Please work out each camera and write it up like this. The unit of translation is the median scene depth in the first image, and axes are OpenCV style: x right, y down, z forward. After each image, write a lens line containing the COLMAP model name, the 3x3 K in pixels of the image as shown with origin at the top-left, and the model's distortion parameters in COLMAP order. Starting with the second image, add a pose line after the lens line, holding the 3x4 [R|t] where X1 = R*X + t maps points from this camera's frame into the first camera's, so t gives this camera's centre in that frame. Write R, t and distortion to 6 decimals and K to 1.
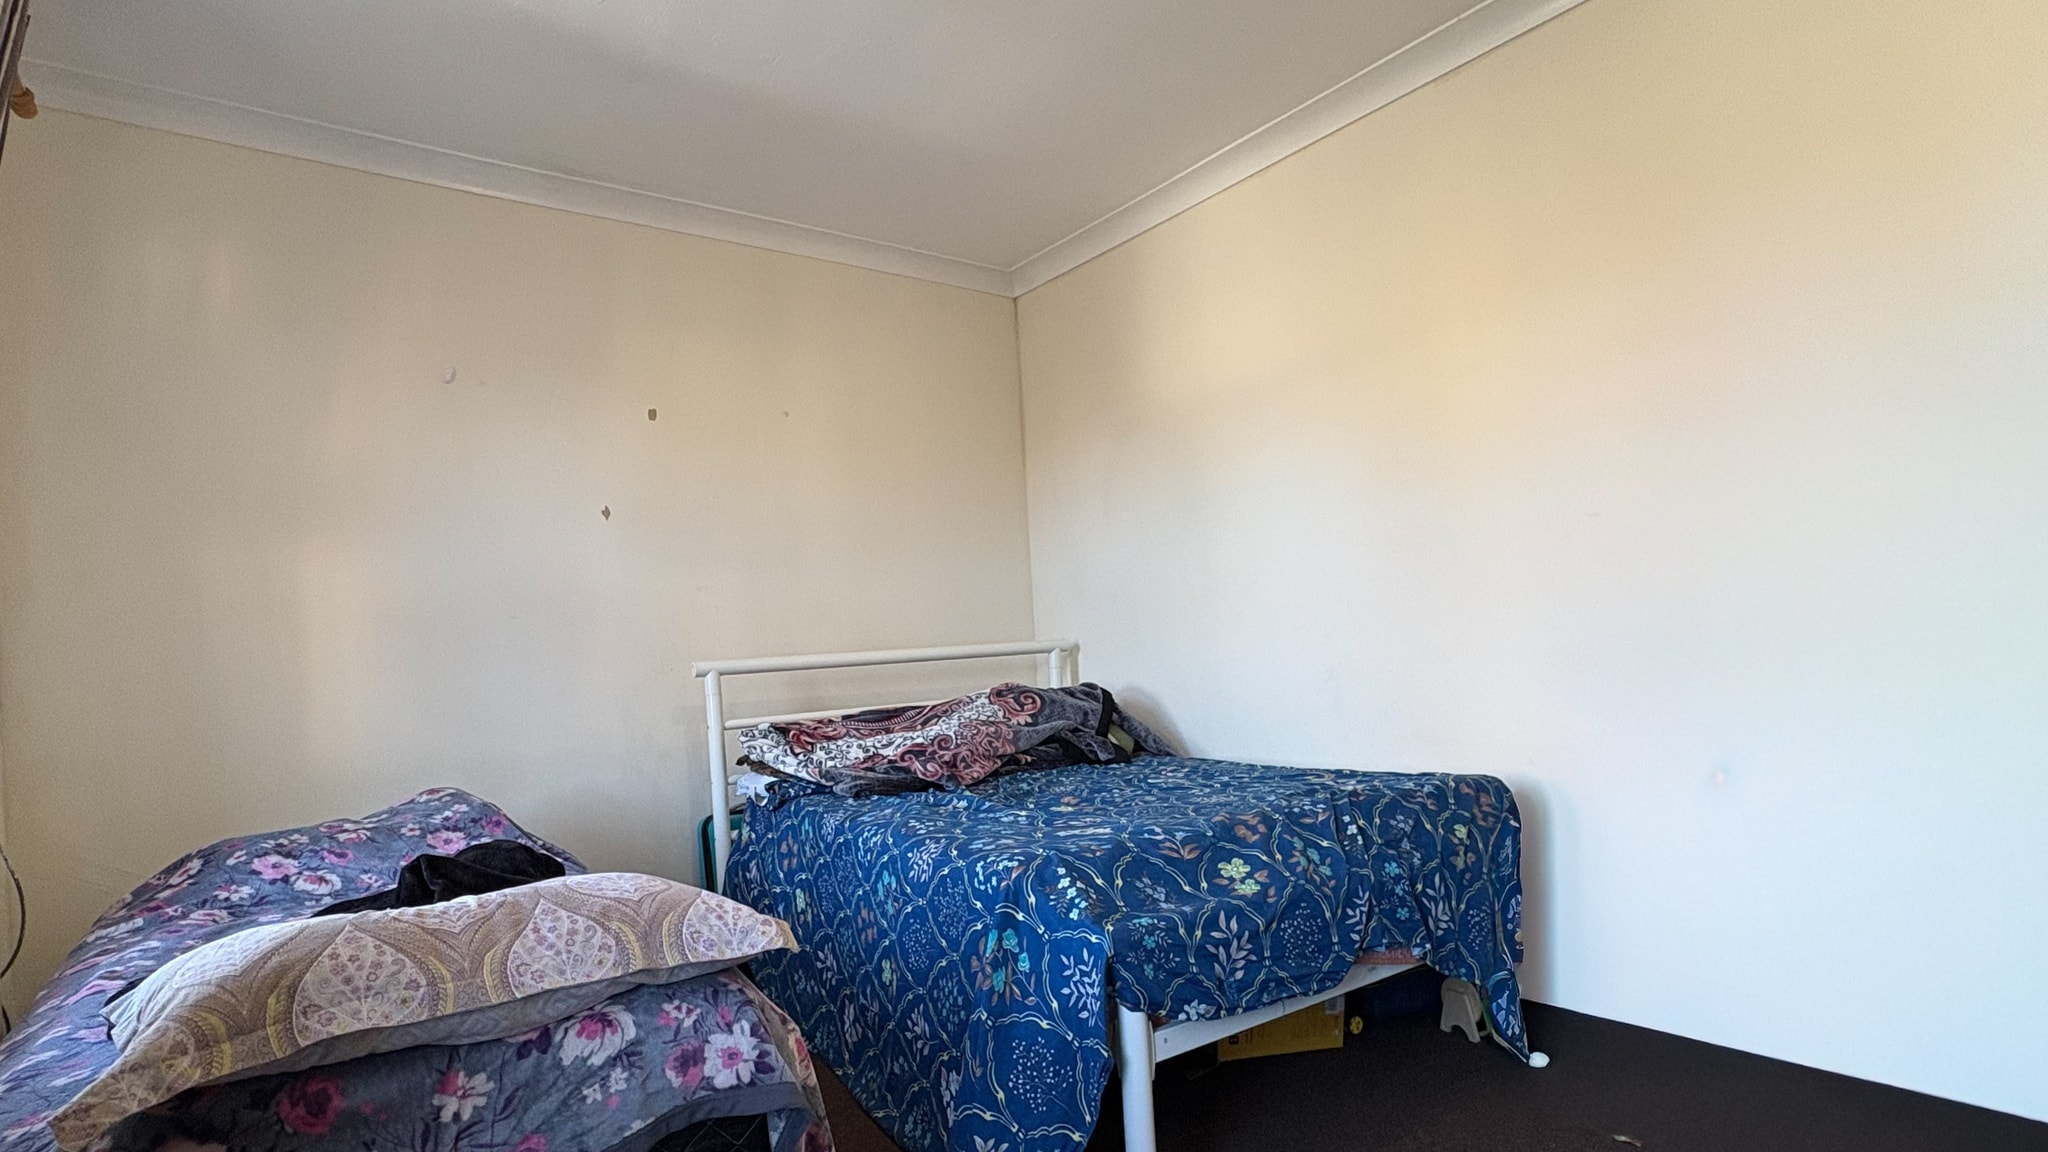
lens RADIAL K [[1027.1, 0, 1024.3], [0, 1027.1, 626.2], [0, 0, 1]] dist [0.001284, 0.000820]
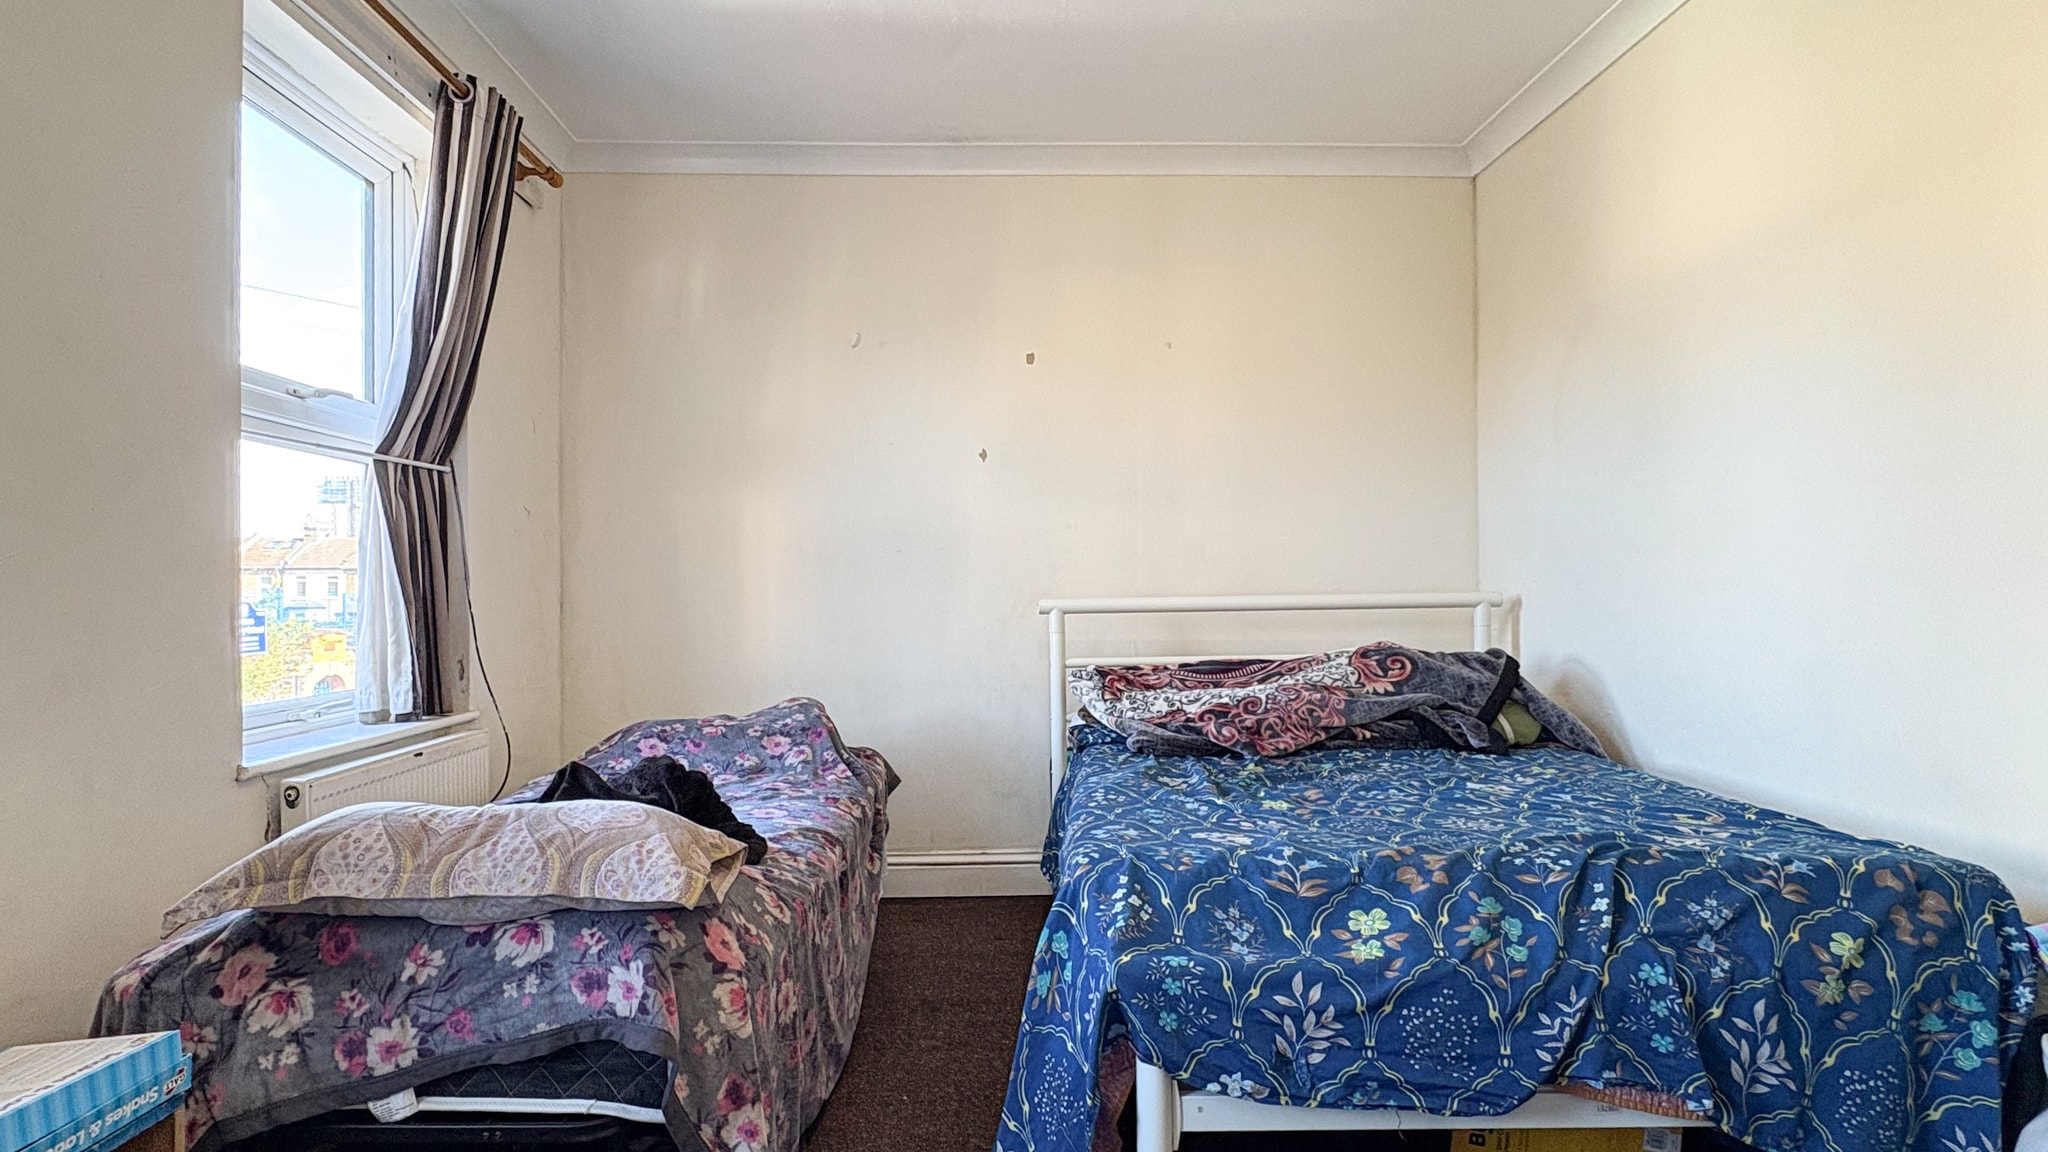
lens RADIAL K [[1048.4, 0, 1024.0], [0, 1048.4, 576.0], [0, 0, 1]] dist [0.000281, 0.001360]
pose [[0.822506, 0.043772, -0.567070, 0.417767], [-0.026014, 0.998886, 0.039372, -0.047298], [0.568162, -0.017632, 0.822728, 0.203227]]
